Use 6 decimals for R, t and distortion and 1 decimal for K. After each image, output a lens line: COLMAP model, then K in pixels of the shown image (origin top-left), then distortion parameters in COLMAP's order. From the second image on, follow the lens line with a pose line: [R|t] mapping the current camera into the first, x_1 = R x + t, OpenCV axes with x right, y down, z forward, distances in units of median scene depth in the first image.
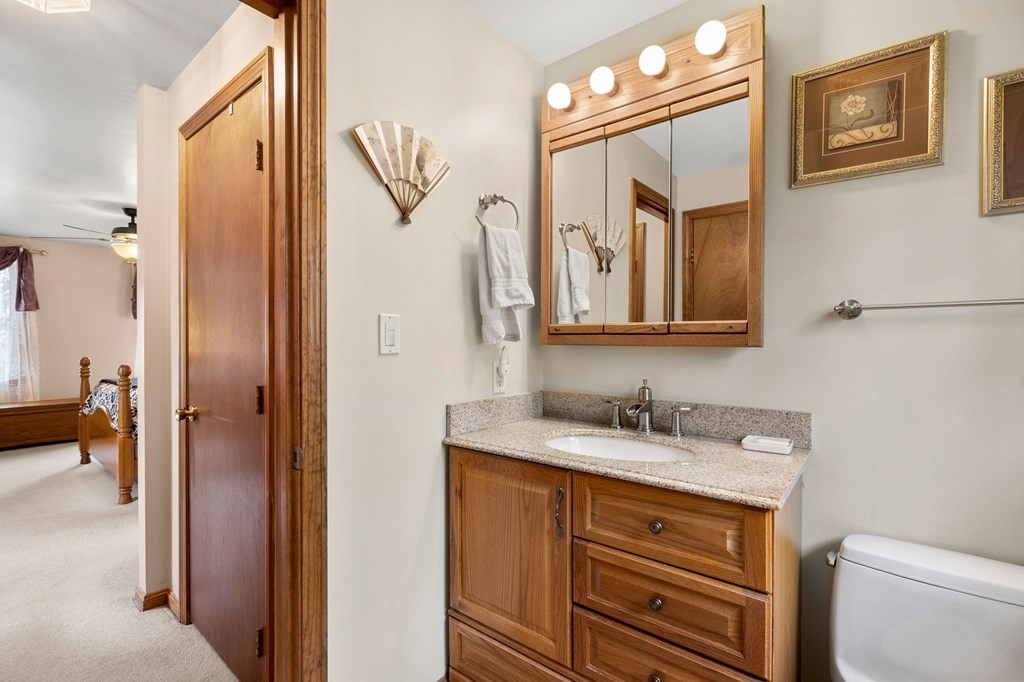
lens RADIAL K [[476.0, 0, 502.3], [0, 476.0, 336.1], [0, 0, 1]] dist [0.000754, 0.000310]
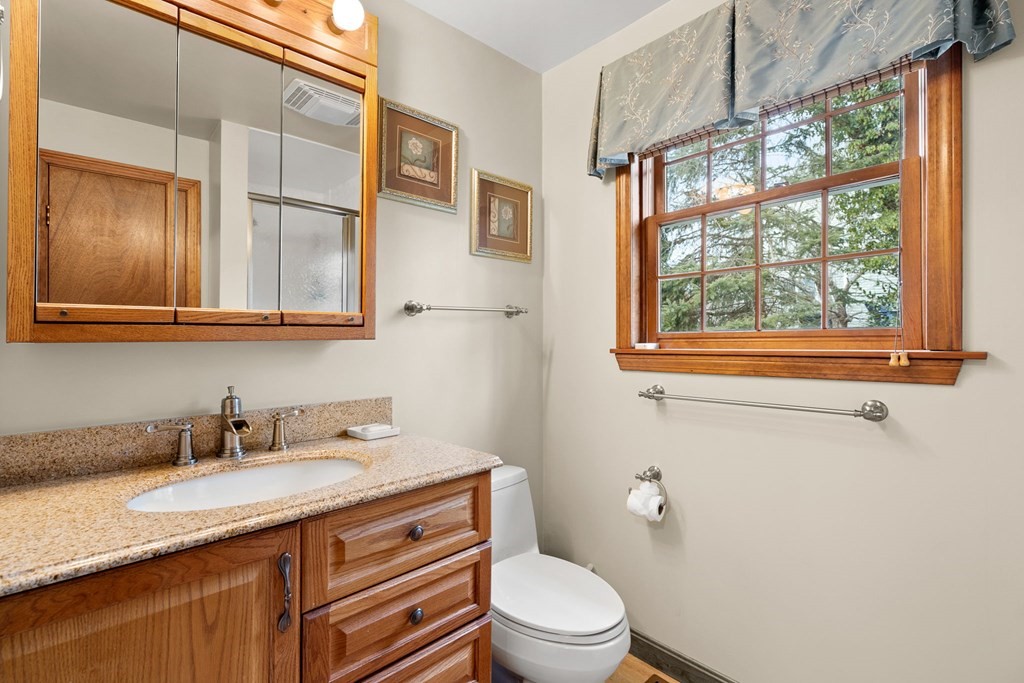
lens RADIAL K [[480.3, 0, 512.4], [0, 480.3, 333.5], [0, 0, 1]] dist [-0.002181, -0.000037]
pose [[0.117734, 0.006352, 0.993025, -0.486436], [0.003865, 0.999969, -0.006855, 0.019002], [-0.993038, 0.004645, 0.117705, 0.591371]]
